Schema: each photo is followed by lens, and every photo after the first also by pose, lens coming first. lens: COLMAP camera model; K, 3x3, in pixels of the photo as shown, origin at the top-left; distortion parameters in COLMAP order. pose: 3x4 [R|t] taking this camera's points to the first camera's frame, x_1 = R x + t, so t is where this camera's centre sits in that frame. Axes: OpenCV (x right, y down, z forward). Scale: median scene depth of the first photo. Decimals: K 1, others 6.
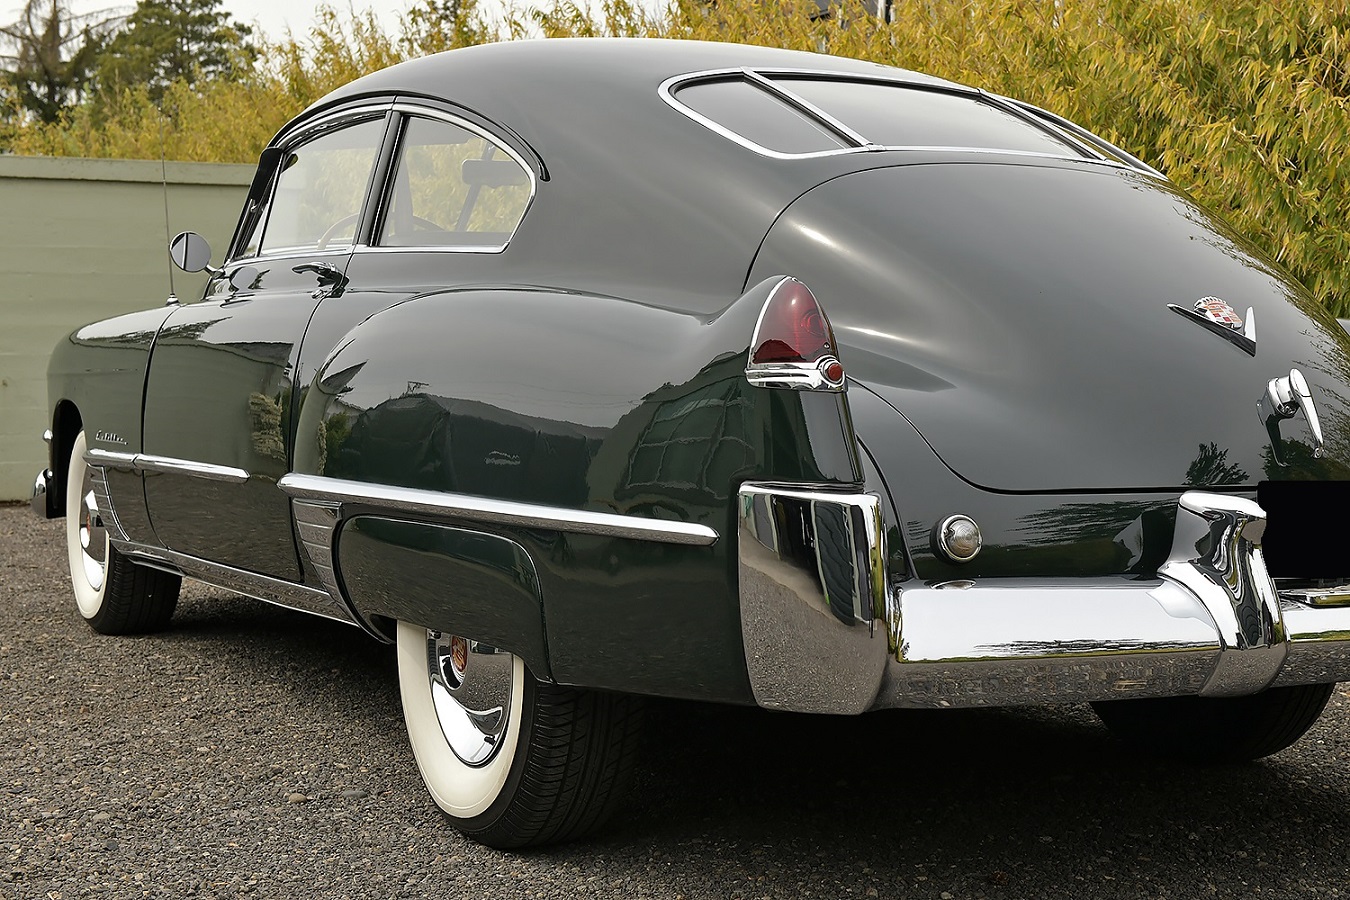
lens RADIAL K [[1940.1, 0, 705.1], [0, 1940.1, 451.0], [0, 0, 1]] dist [0.116165, 0.000000]
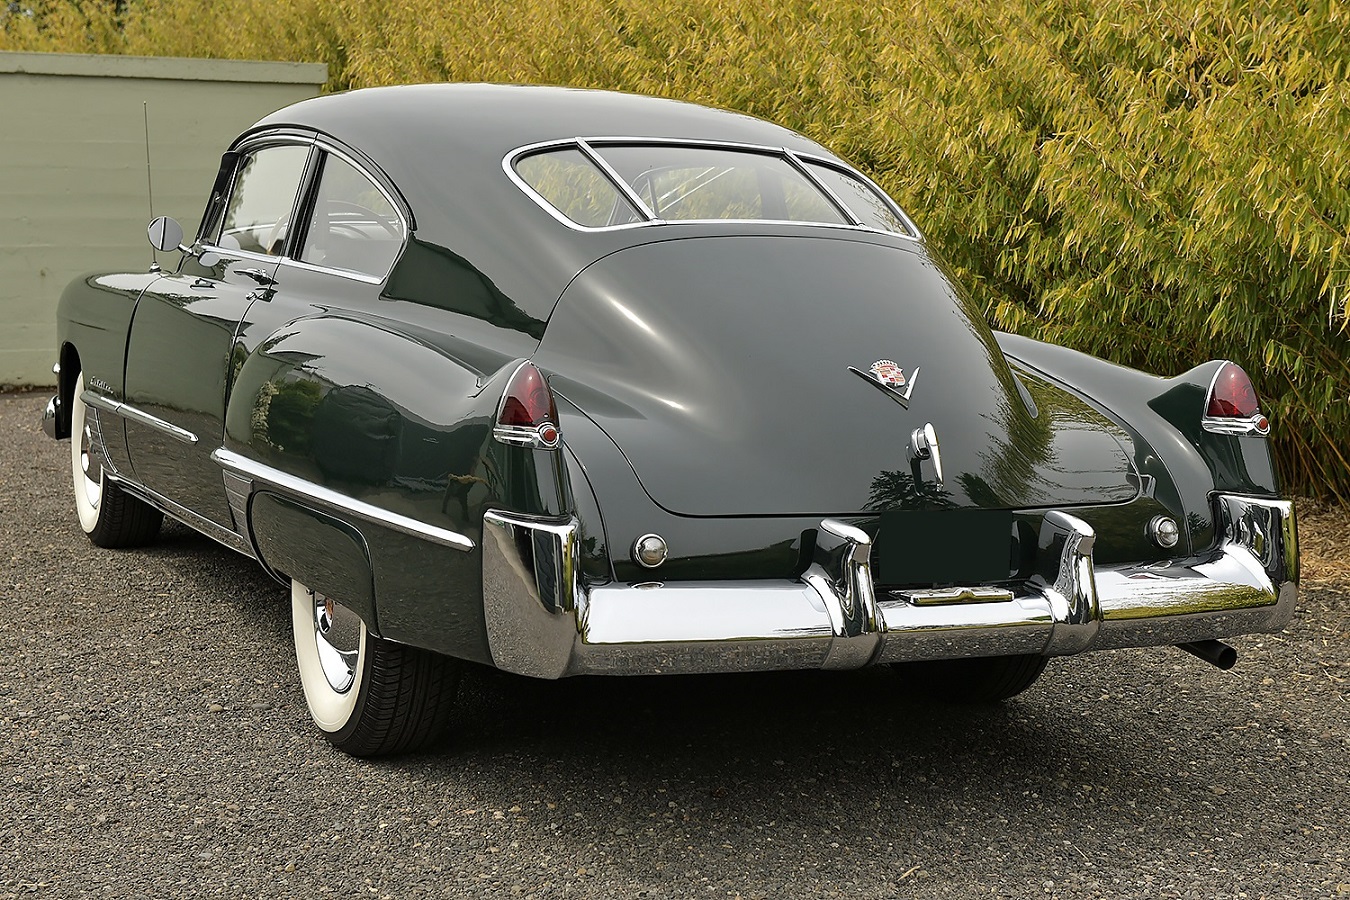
lens RADIAL K [[2071.5, 0, 665.2], [0, 2071.5, 421.2], [0, 0, 1]] dist [0.126018, 0.000000]
pose [[0.997694, 0.027289, -0.062140, 0.182668], [-0.023961, 0.998270, 0.053694, -0.100175], [0.063498, -0.052081, 0.996622, -0.366099]]
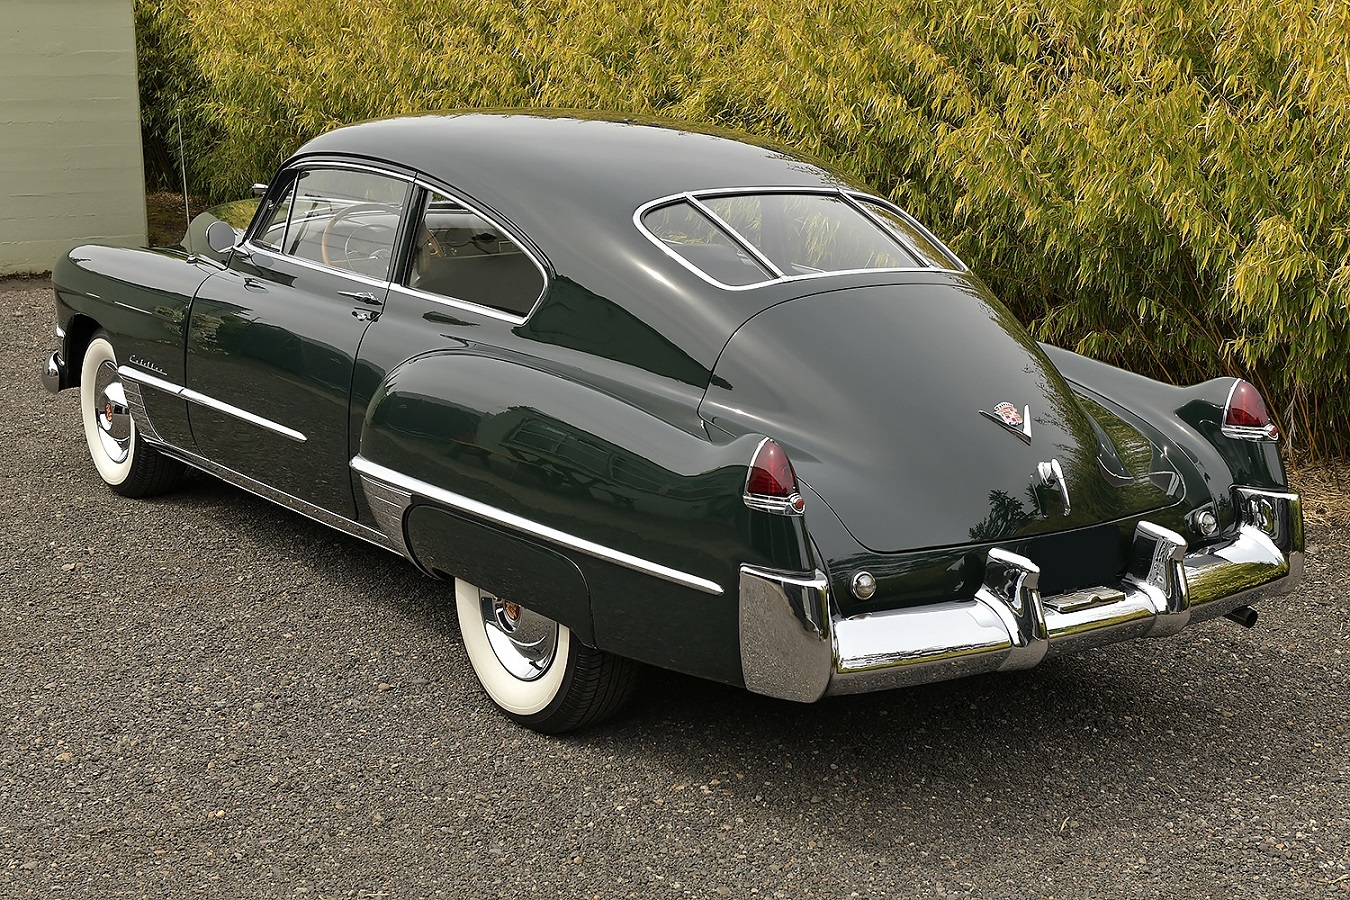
lens RADIAL K [[1806.3, 0, 661.2], [0, 1806.3, 436.3], [0, 0, 1]] dist [0.108647, 0.000000]
pose [[0.993093, -0.012181, 0.116697, -0.177681], [-0.007060, 0.986590, 0.163064, -0.267368], [-0.117118, -0.162761, 0.979690, -0.391267]]
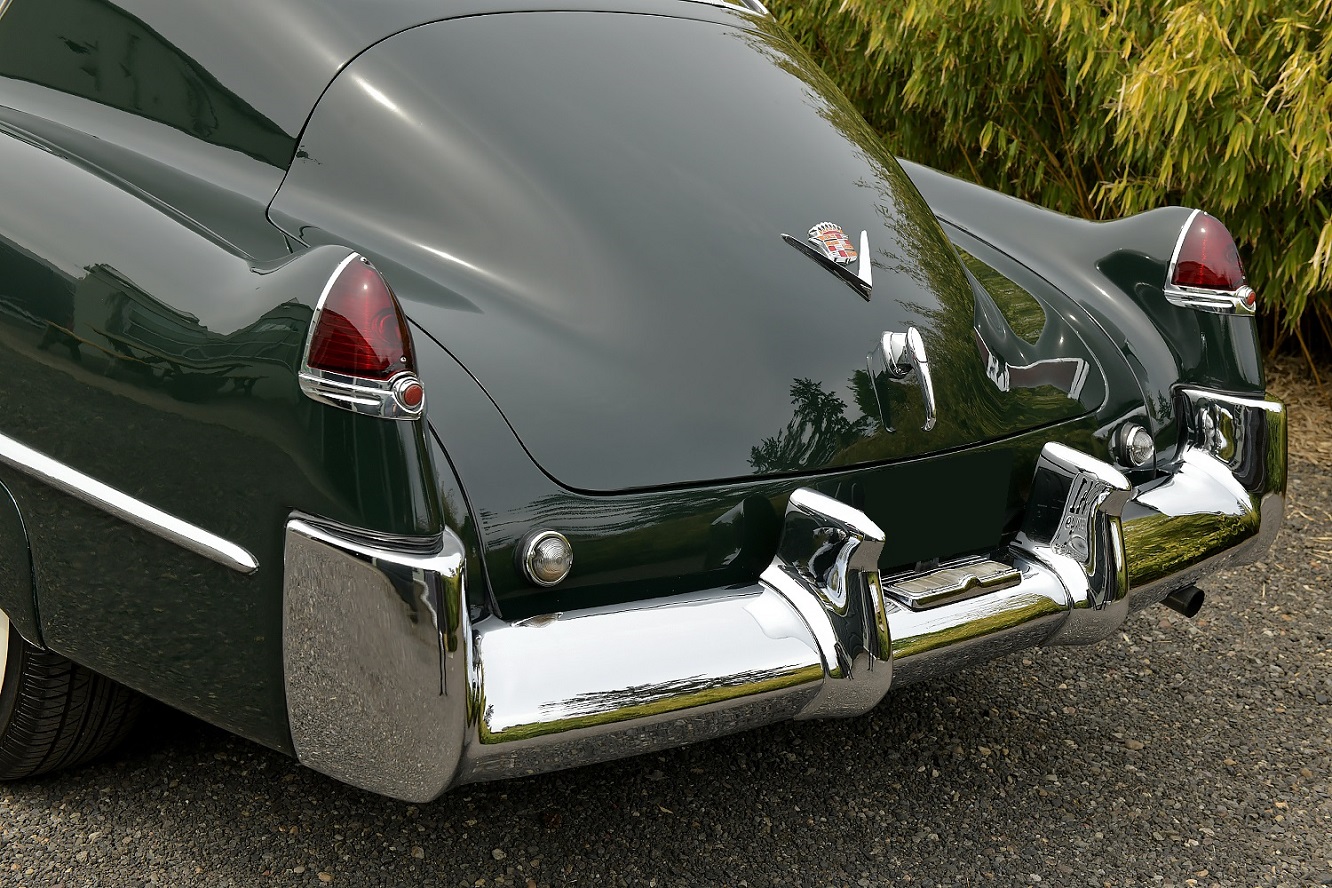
lens RADIAL K [[1782.3, 0, 660.7], [0, 1782.3, 440.8], [0, 0, 1]] dist [0.108647, 0.000000]
pose [[0.970880, 0.014139, 0.239147, -0.007661], [-0.070416, 0.971002, 0.228466, -0.149451], [-0.228982, -0.238653, 0.943722, 0.205080]]
